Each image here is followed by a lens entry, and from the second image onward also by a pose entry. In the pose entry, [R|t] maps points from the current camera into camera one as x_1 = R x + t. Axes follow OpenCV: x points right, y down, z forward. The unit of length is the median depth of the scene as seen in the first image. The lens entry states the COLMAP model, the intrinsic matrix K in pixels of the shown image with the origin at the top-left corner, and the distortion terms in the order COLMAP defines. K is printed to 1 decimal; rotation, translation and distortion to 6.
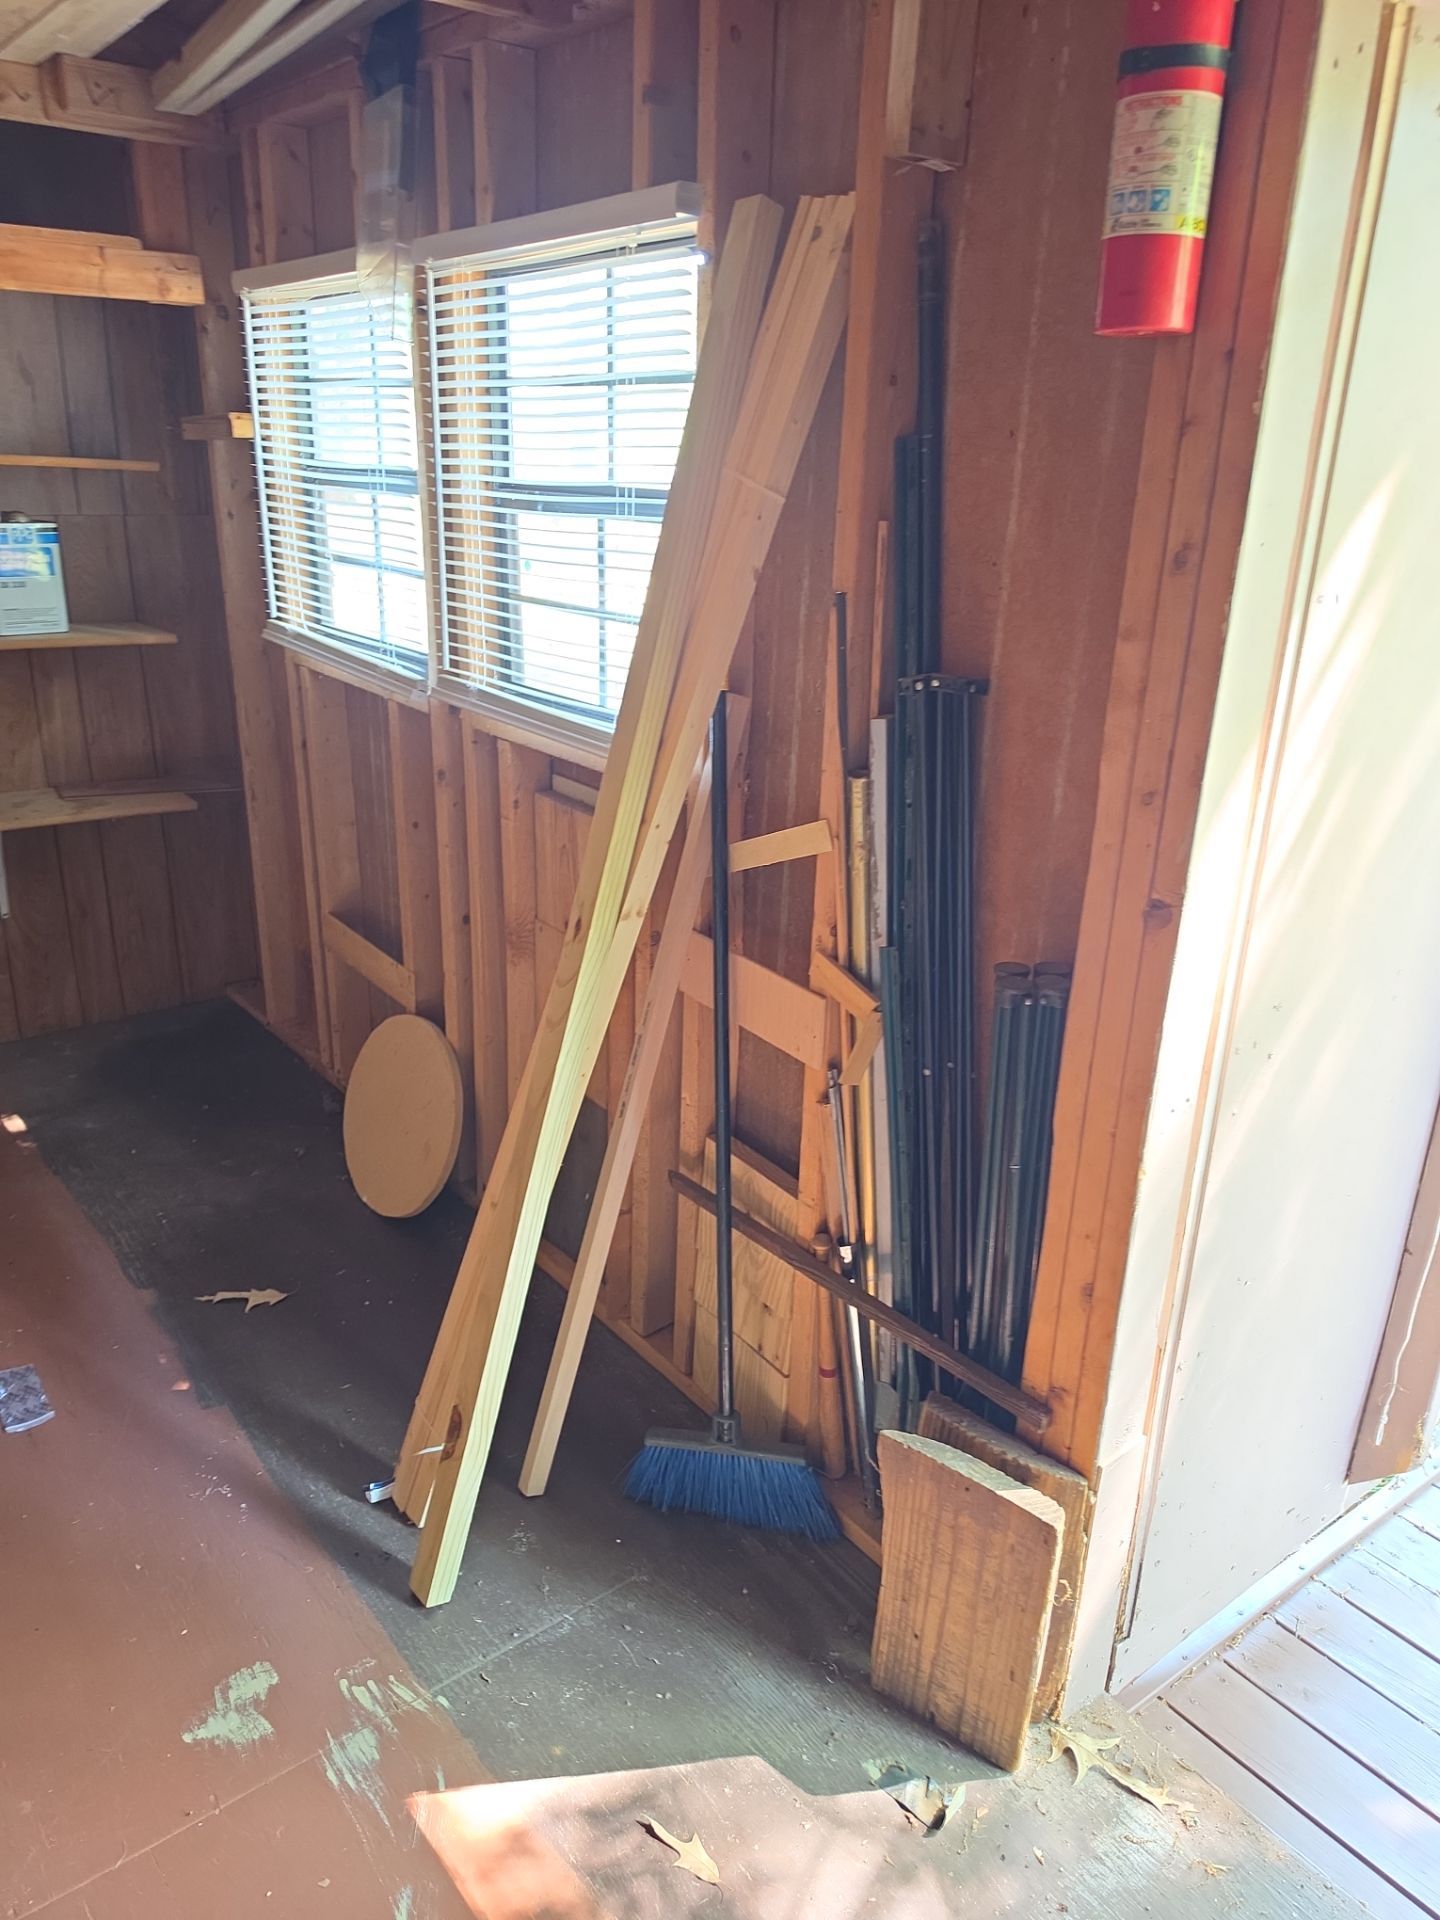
lens RADIAL K [[1326.8, 0, 723.5], [0, 1326.8, 955.2], [0, 0, 1]] dist [0.007368, -0.024039]
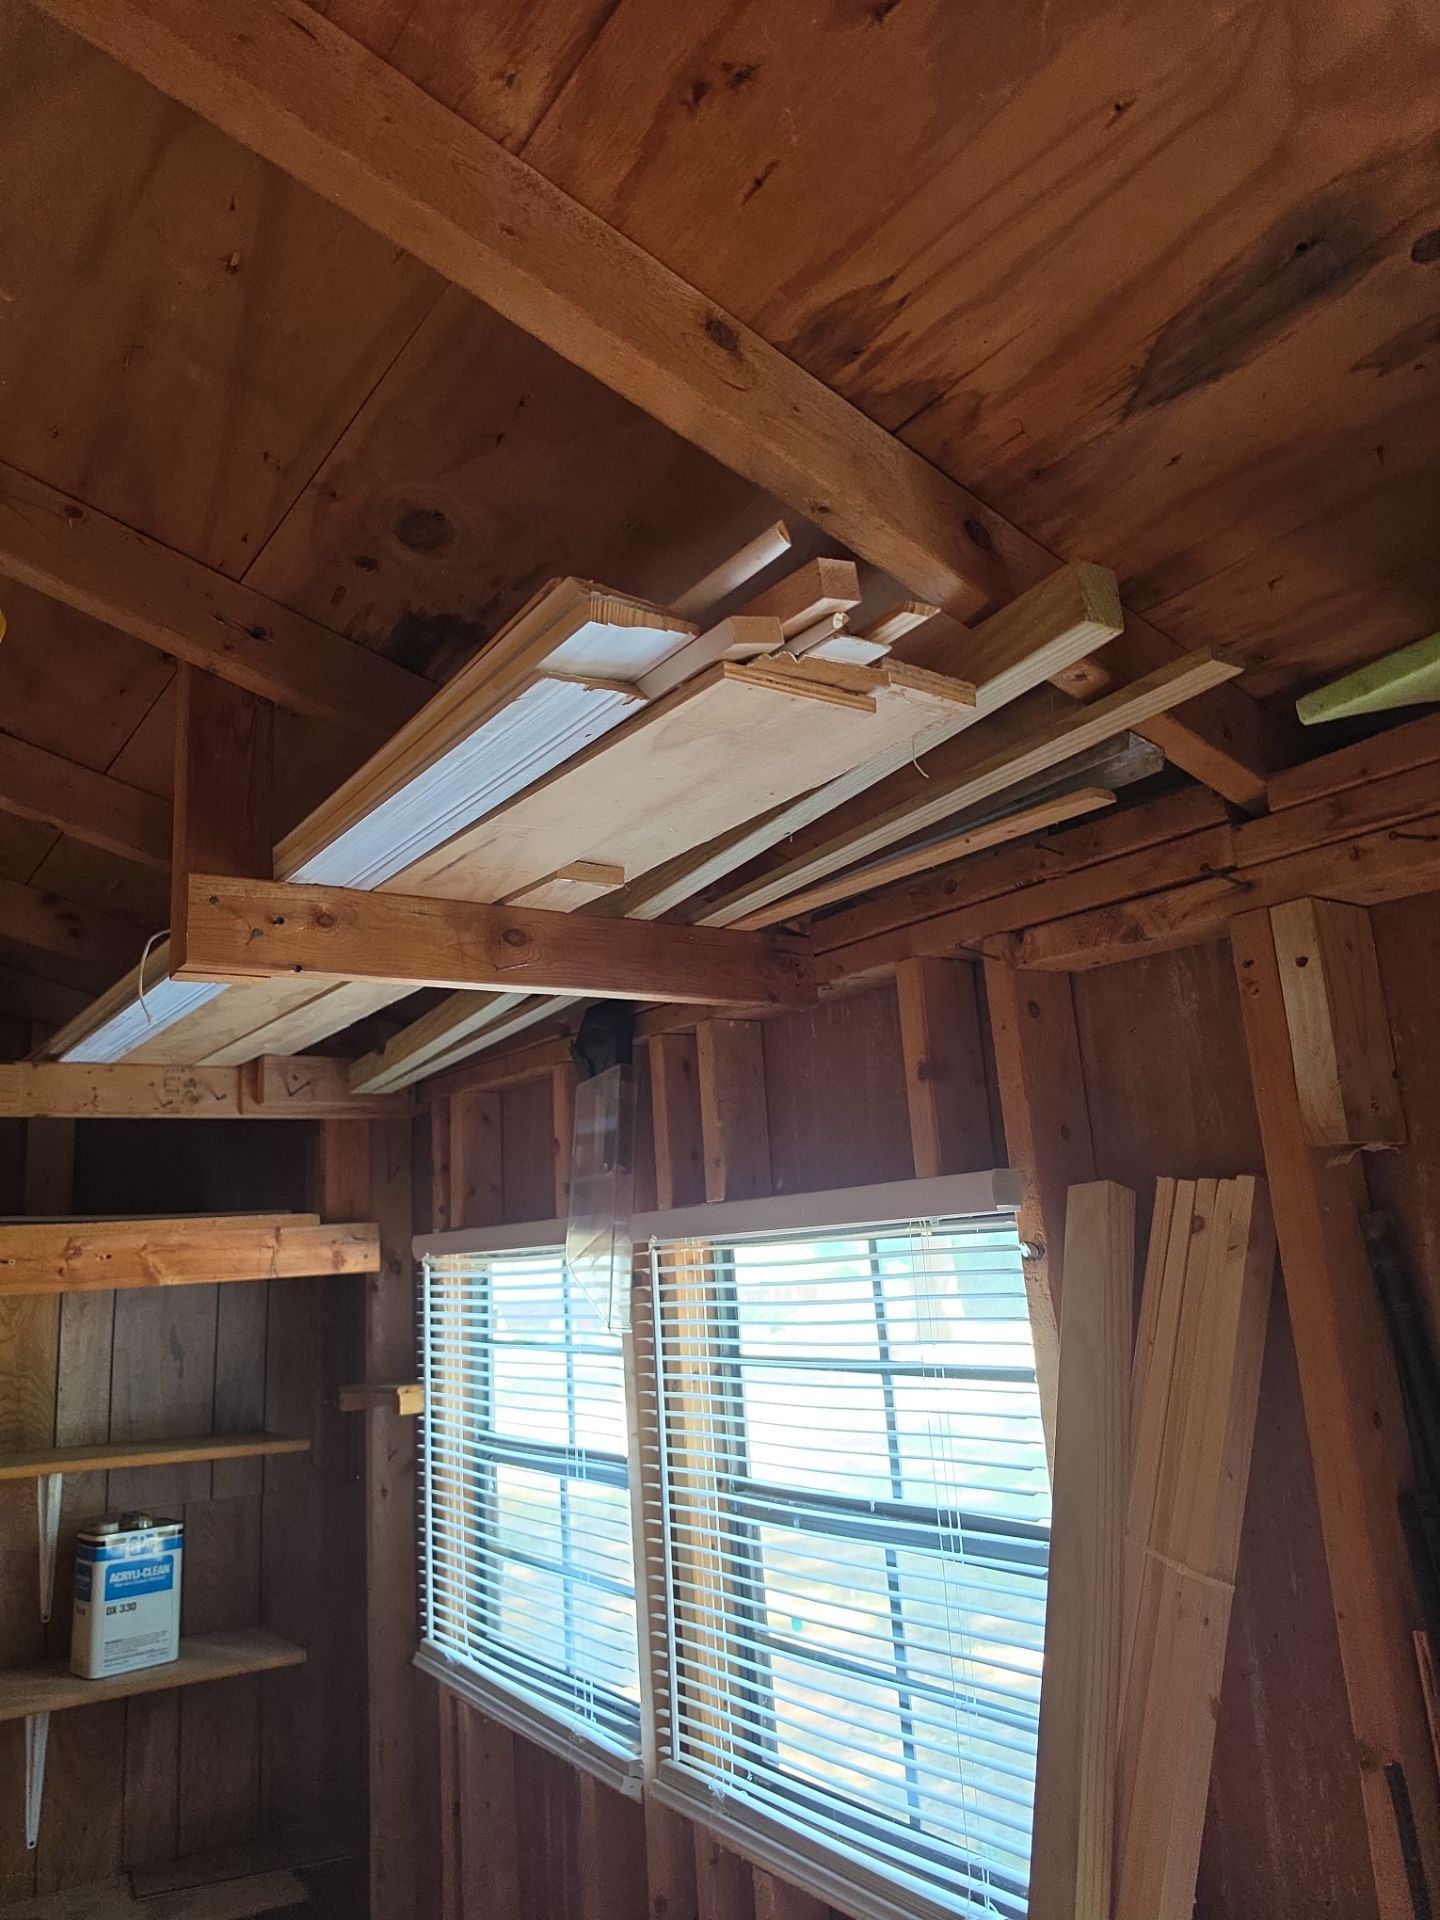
lens RADIAL K [[1263.9, 0, 721.0], [0, 1263.9, 927.6], [0, 0, 1]] dist [0.039006, -0.065879]
pose [[0.993640, -0.106021, -0.037928, -0.101612], [0.066250, 0.822821, -0.564426, -0.181203], [0.091049, 0.558323, 0.824612, 0.167907]]
